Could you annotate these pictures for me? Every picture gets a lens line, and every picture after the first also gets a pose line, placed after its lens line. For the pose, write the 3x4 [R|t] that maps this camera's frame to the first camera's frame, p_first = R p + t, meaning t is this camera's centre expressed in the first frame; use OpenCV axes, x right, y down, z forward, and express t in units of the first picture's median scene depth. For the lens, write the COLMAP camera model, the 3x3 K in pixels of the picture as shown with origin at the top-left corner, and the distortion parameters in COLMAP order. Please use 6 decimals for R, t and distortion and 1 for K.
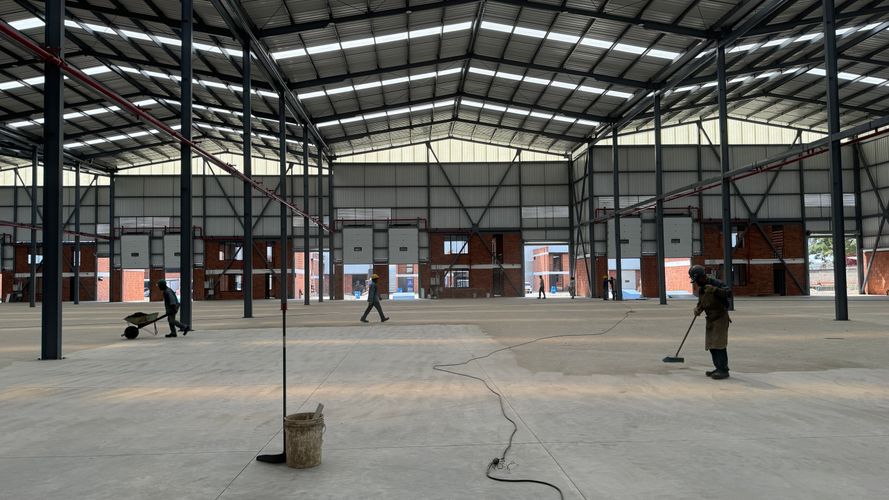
lens RADIAL K [[623.9, 0, 437.6], [0, 623.9, 256.6], [0, 0, 1]] dist [0.078402, -0.095062]
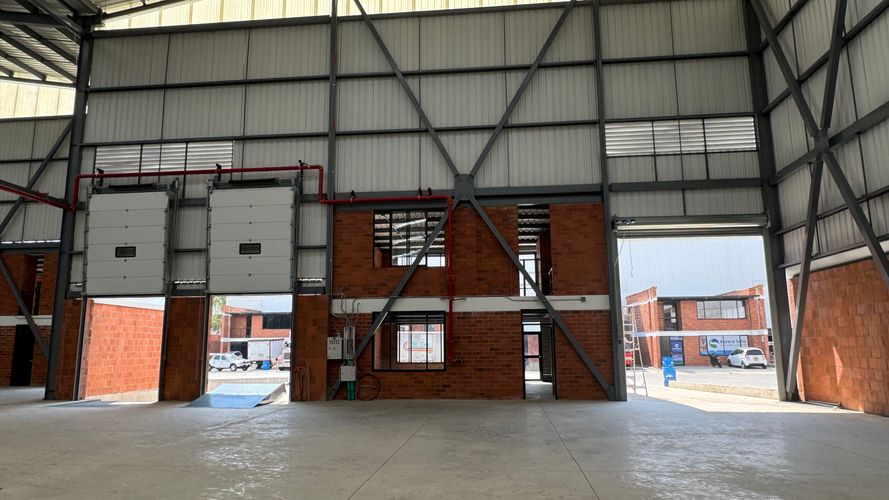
lens RADIAL K [[527.4, 0, 449.8], [0, 527.4, 255.1], [0, 0, 1]] dist [0.003714, -0.000963]
pose [[0.989722, -0.014086, -0.142309, 0.092394], [-0.001827, 0.993810, -0.111076, 0.021654], [0.142993, 0.110194, 0.983570, 0.723460]]
